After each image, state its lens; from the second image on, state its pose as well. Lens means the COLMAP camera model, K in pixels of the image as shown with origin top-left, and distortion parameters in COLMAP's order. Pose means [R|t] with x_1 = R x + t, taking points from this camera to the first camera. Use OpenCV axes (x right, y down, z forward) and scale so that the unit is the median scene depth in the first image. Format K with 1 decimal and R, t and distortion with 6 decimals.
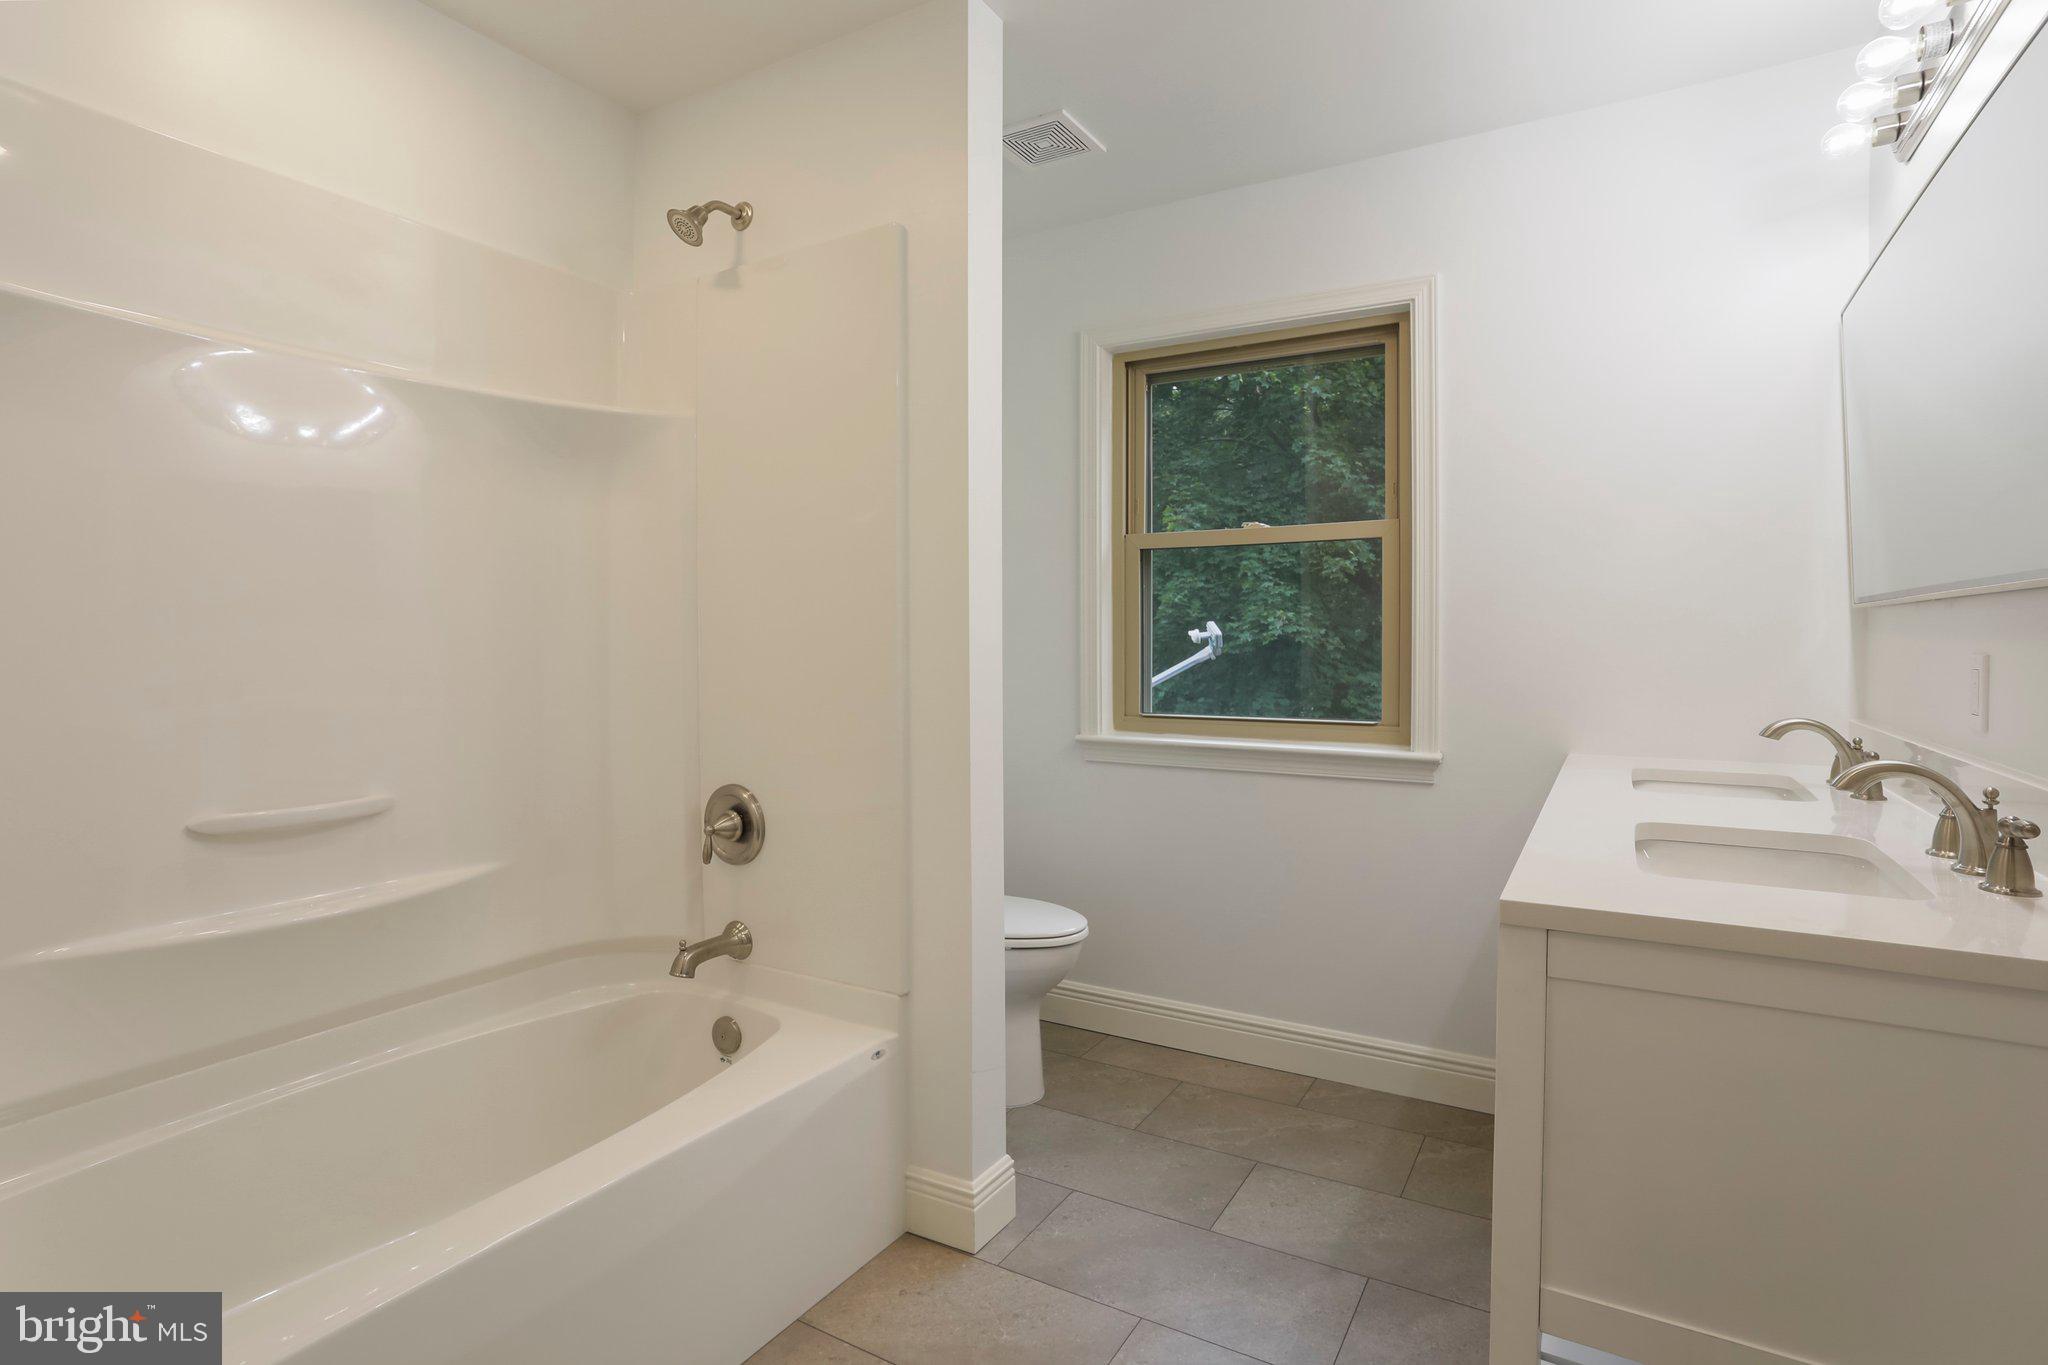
lens RADIAL K [[993.3, 0, 1027.4], [0, 993.3, 671.1], [0, 0, 1]] dist [-0.037754, 0.001134]
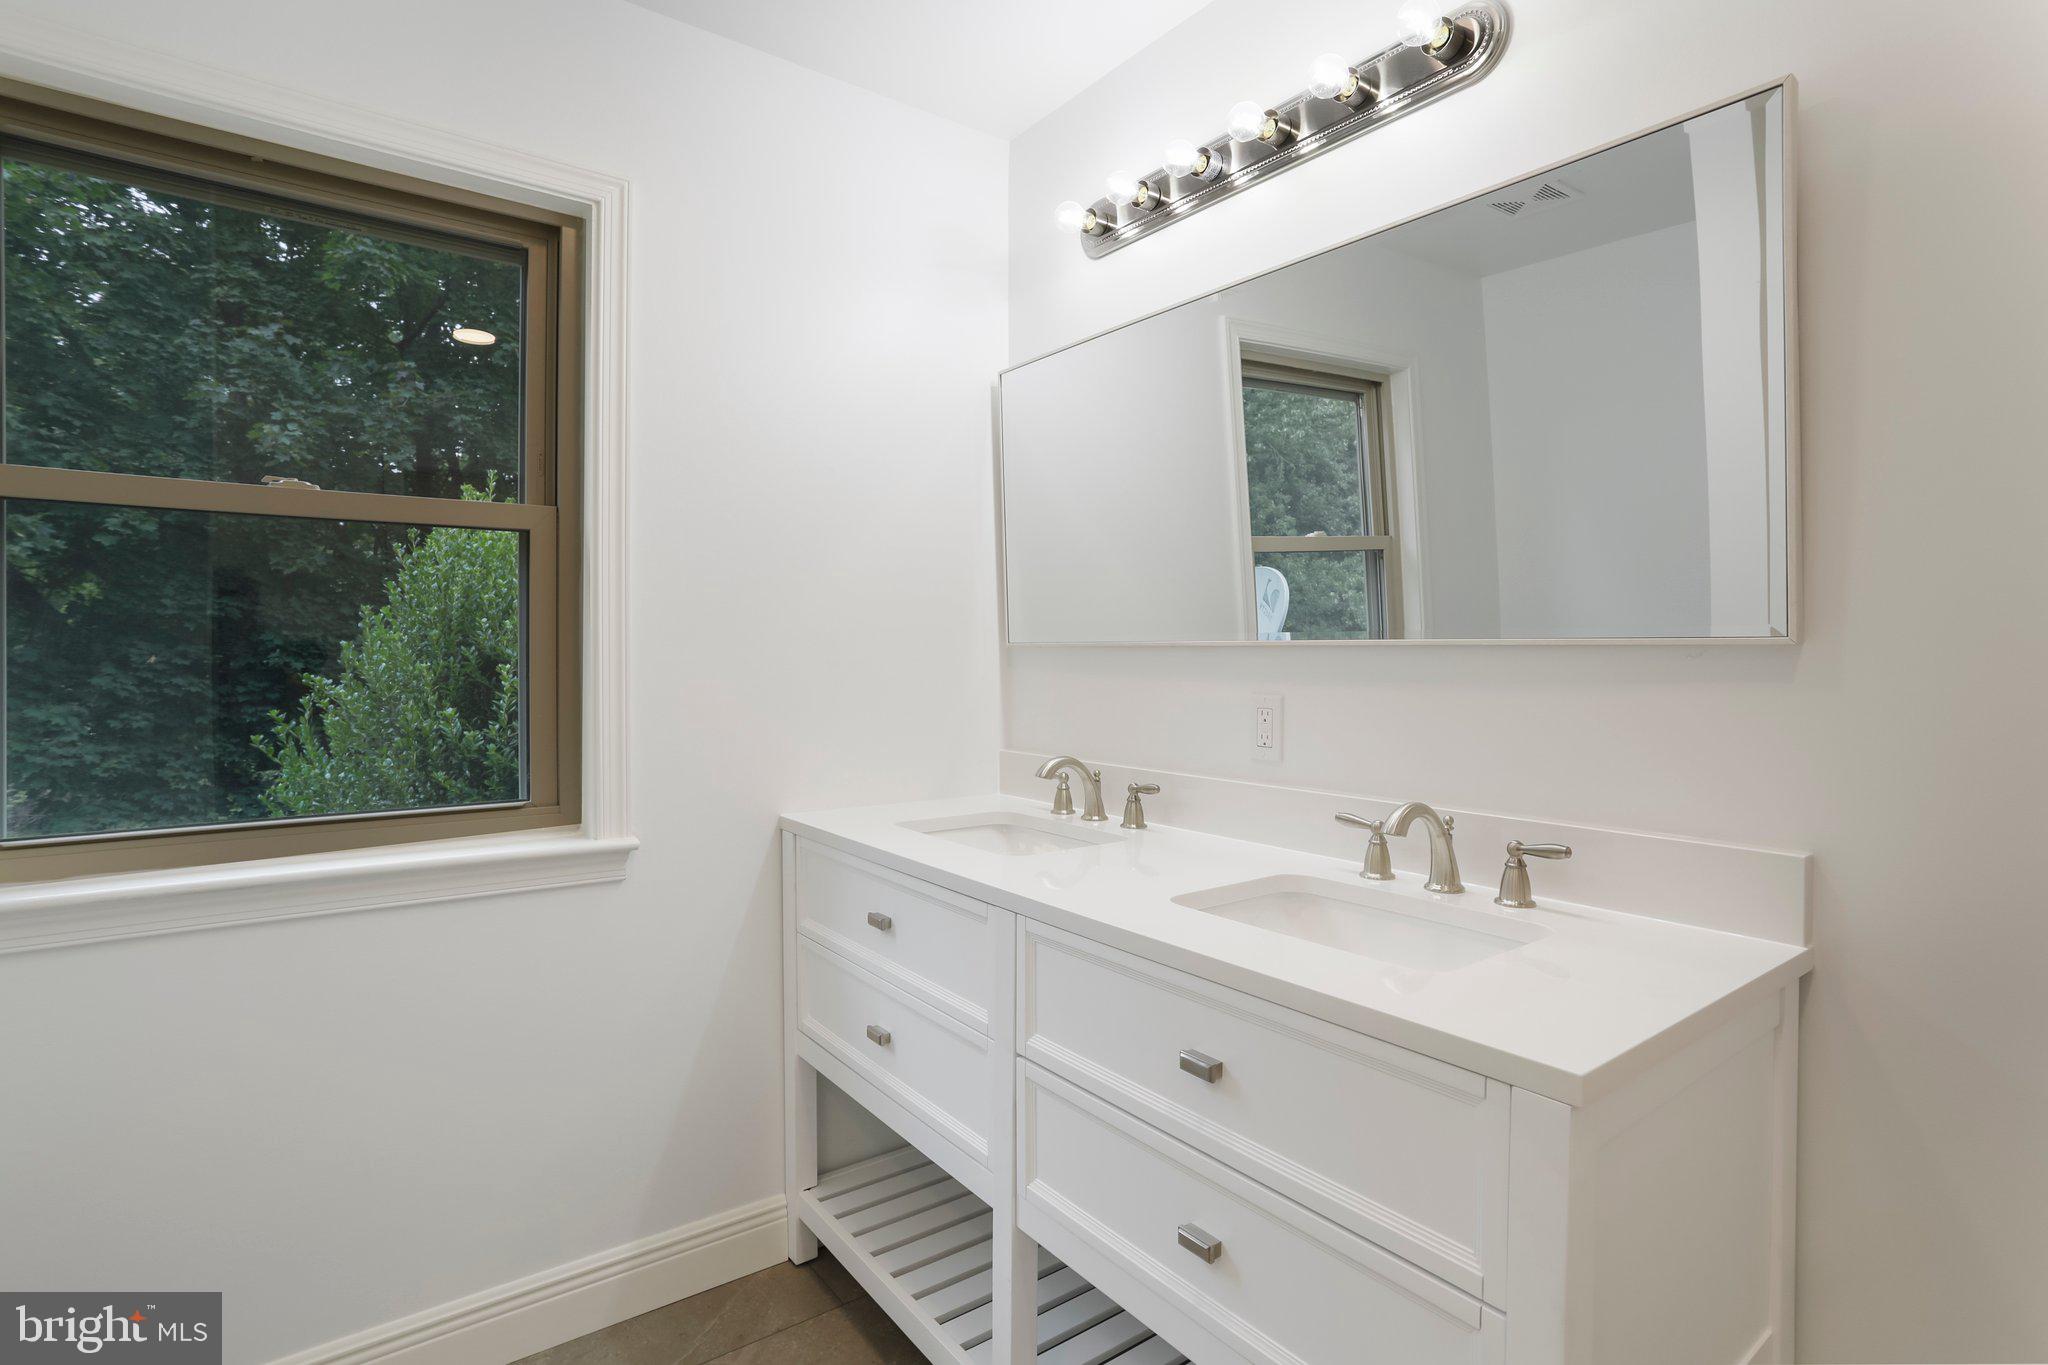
lens RADIAL K [[993.3, 0, 1026.5], [0, 993.3, 662.8], [0, 0, 1]] dist [-0.037754, 0.001134]
pose [[0.377920, -0.006109, 0.925818, -0.144971], [0.027395, 0.999614, -0.004587, -0.034140], [-0.925433, 0.027096, 0.377941, 0.448910]]
